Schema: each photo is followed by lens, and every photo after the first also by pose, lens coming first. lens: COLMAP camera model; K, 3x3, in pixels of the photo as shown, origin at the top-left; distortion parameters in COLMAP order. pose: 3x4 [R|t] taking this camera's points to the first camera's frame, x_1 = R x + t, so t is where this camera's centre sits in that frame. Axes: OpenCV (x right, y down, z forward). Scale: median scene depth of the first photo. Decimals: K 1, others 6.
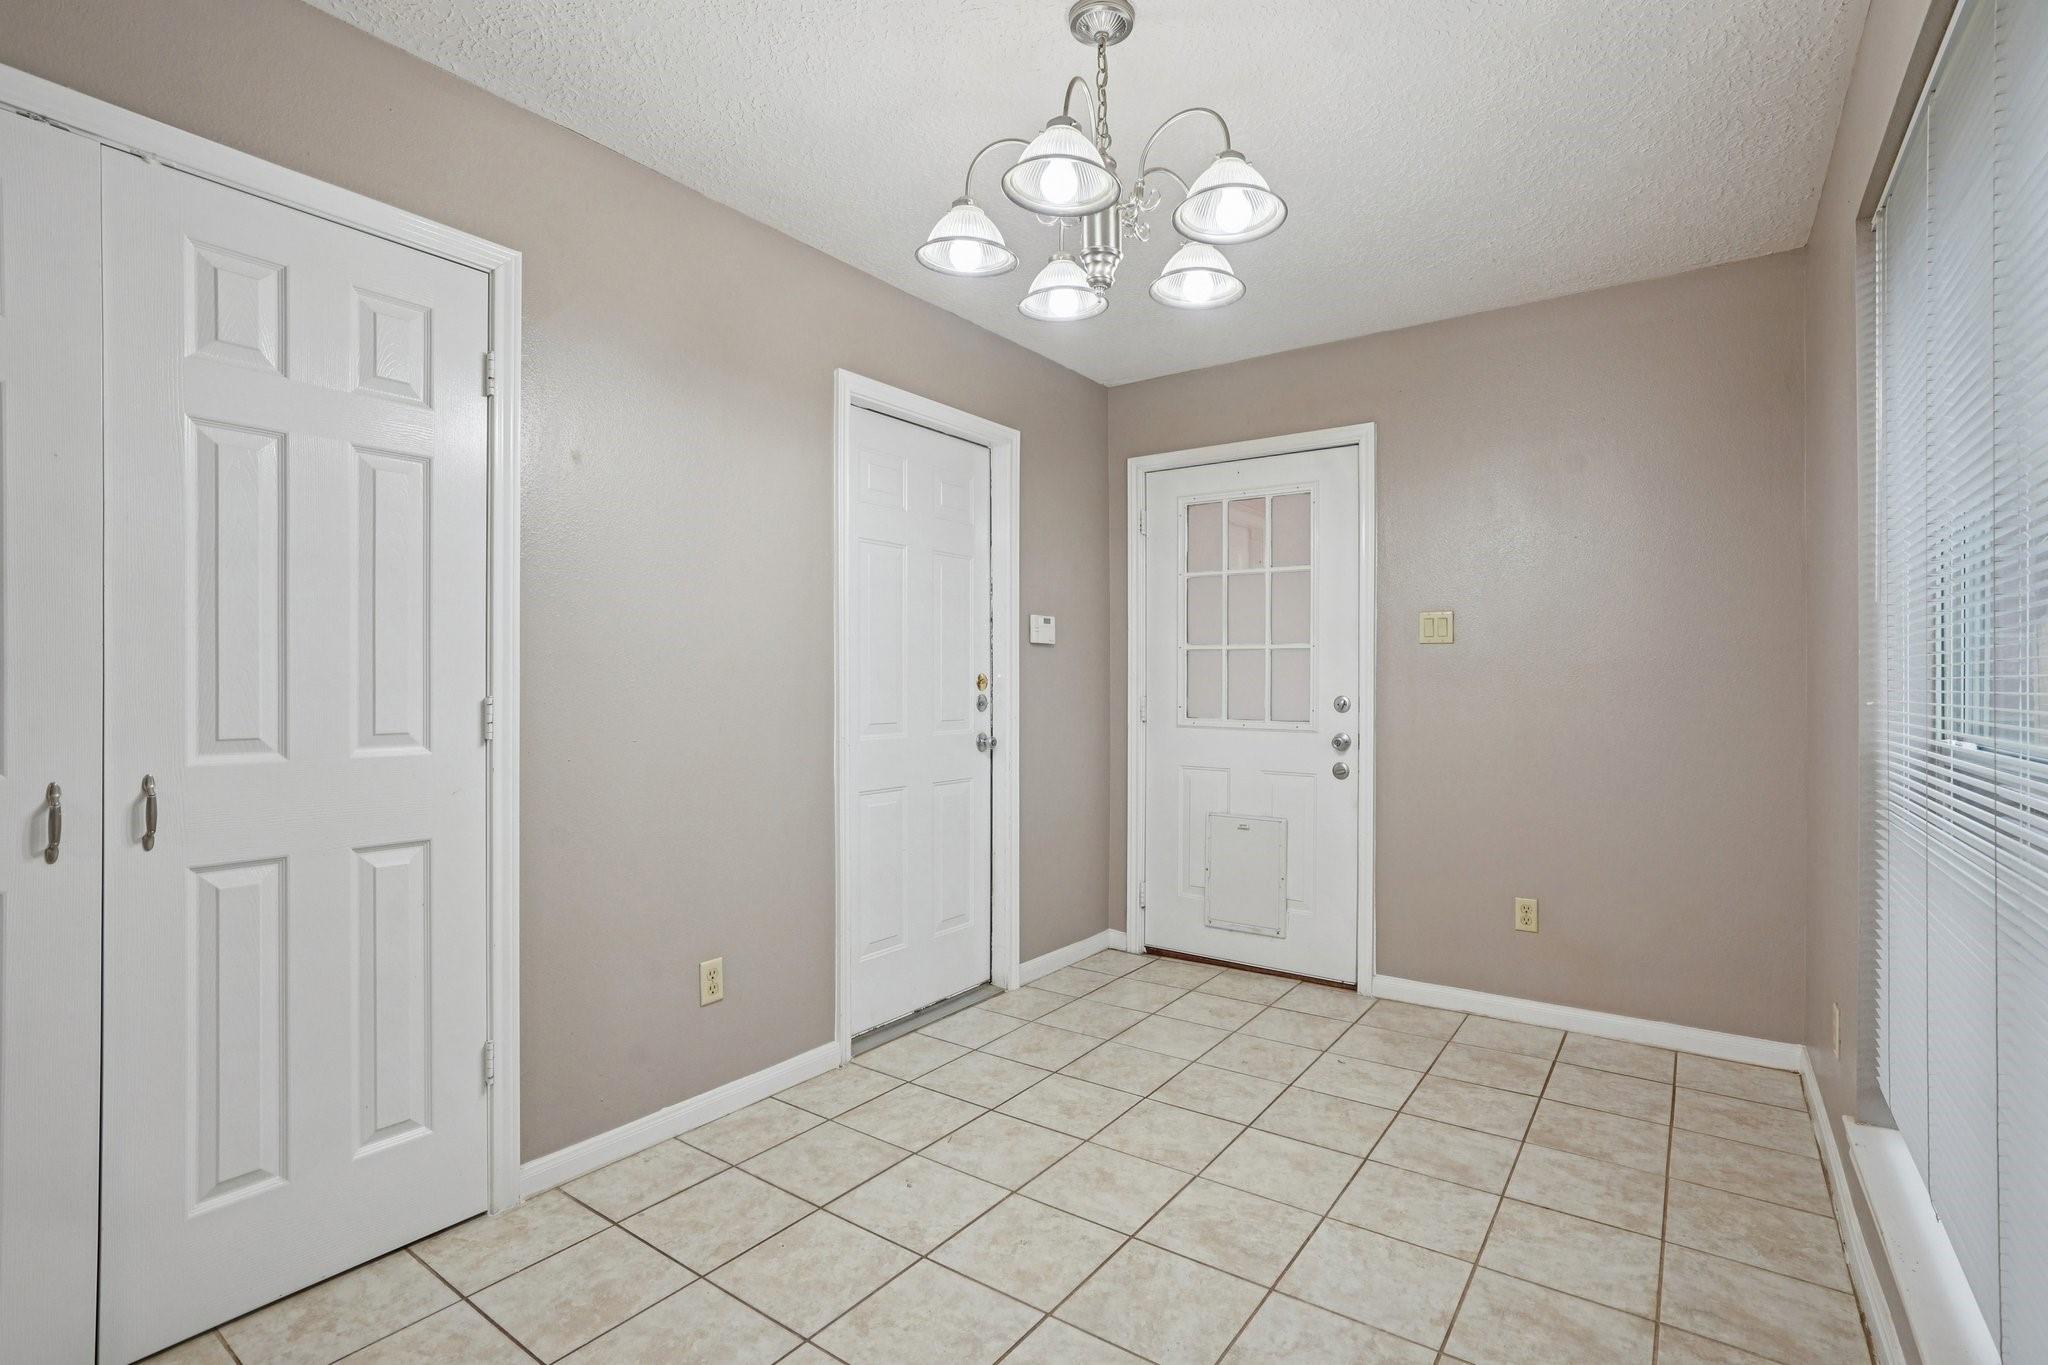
lens RADIAL K [[1006.3, 0, 971.0], [0, 1006.3, 679.1], [0, 0, 1]] dist [-0.043927, 0.026677]
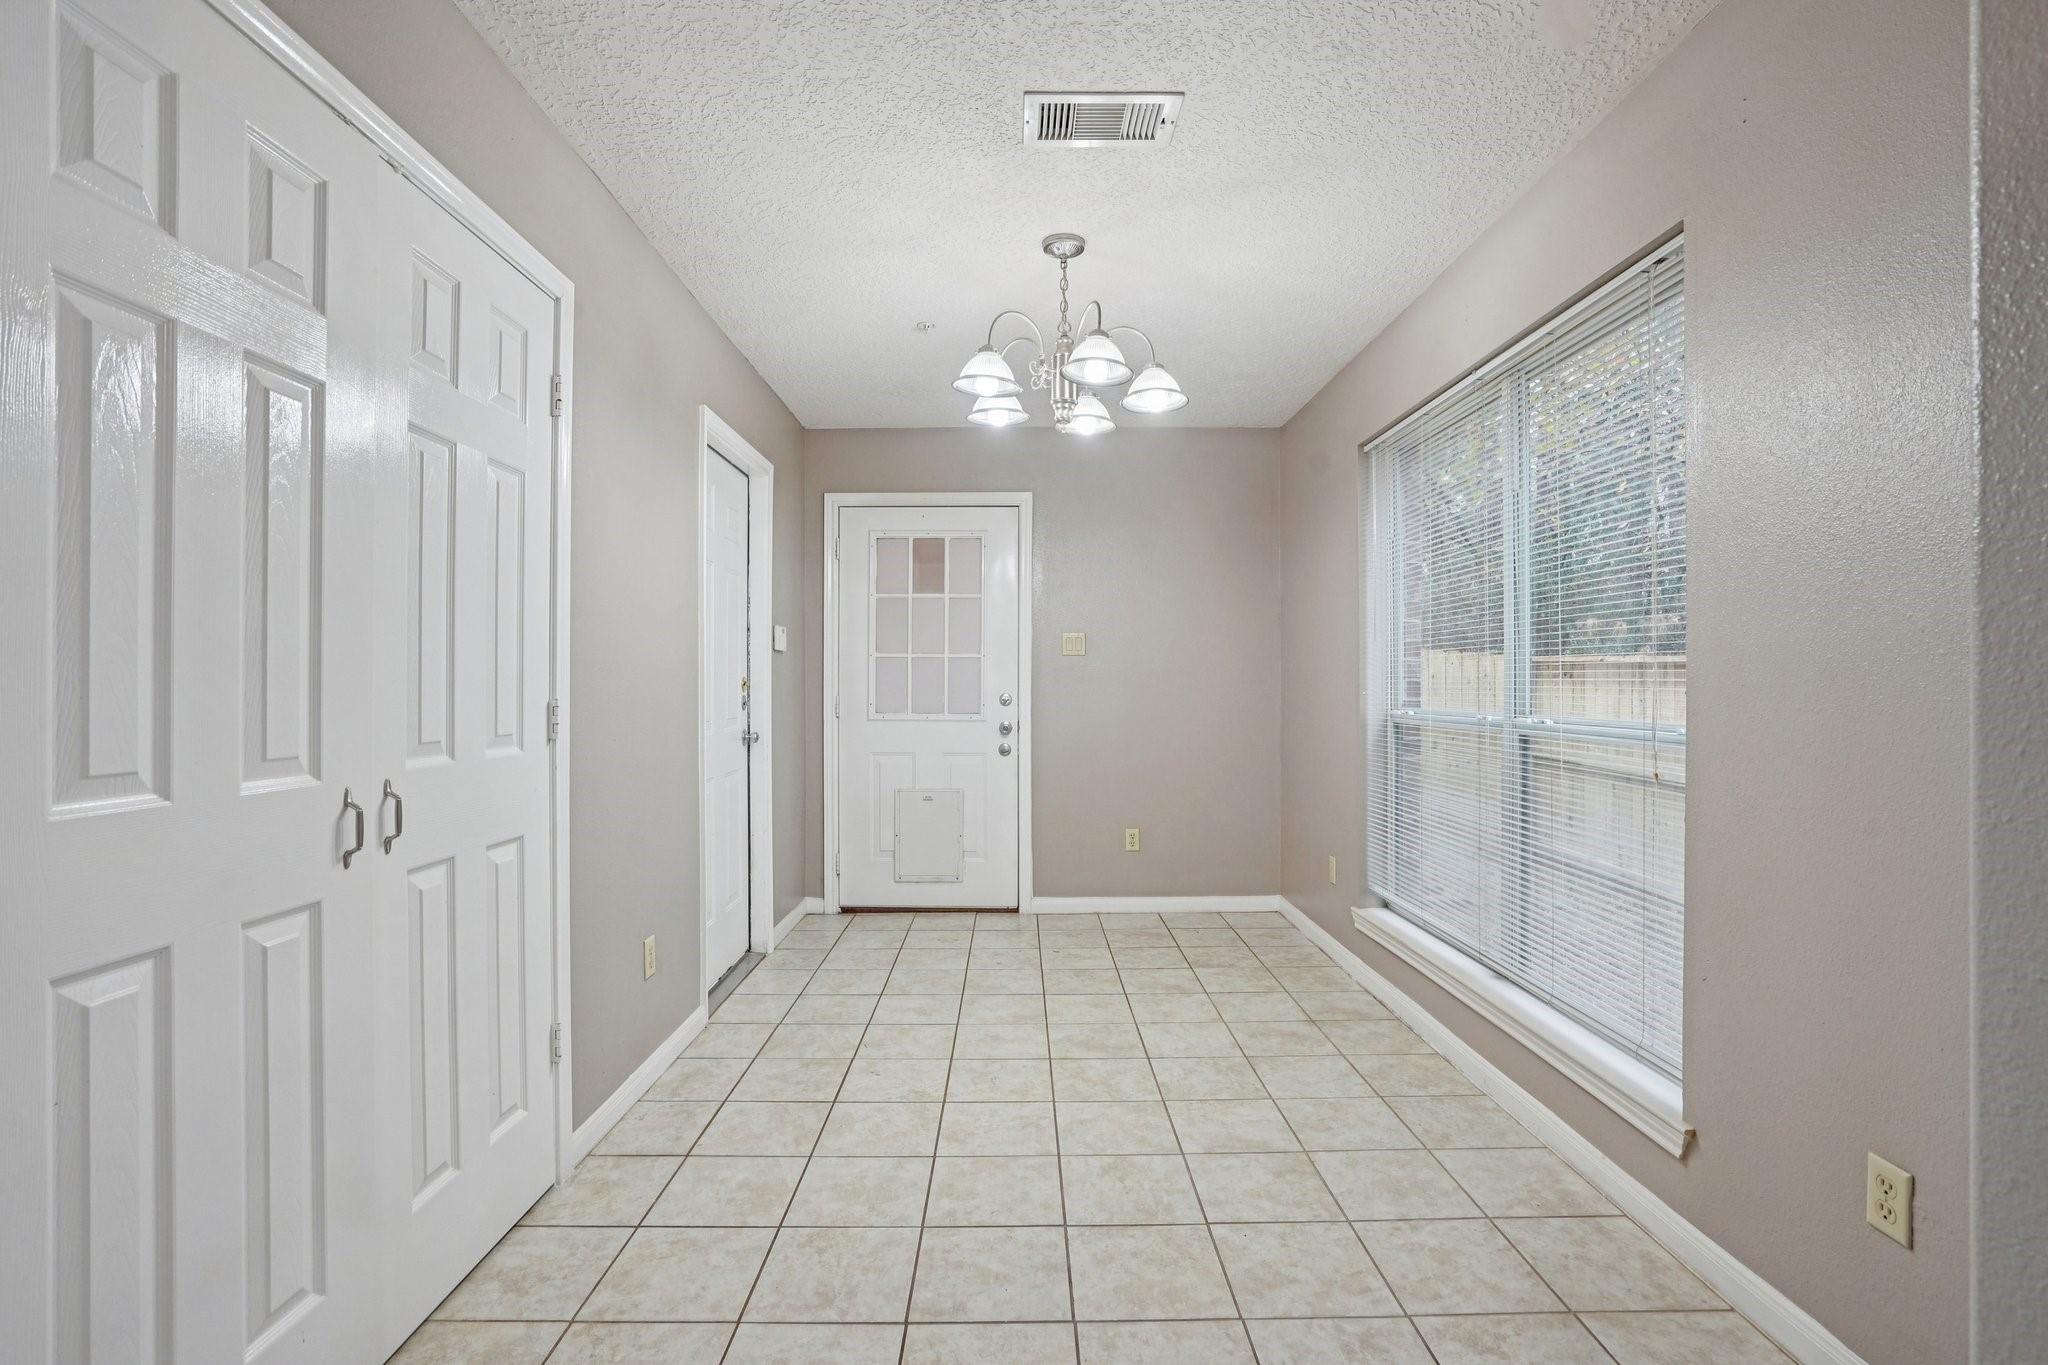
lens RADIAL K [[1017.2, 0, 1033.4], [0, 1017.2, 686.9], [0, 0, 1]] dist [-0.016287, 0.000786]
pose [[0.790916, -0.004204, 0.611910, -0.604237], [0.000103, 0.999977, 0.006737, -0.002289], [-0.611925, -0.005265, 0.790899, -0.137532]]
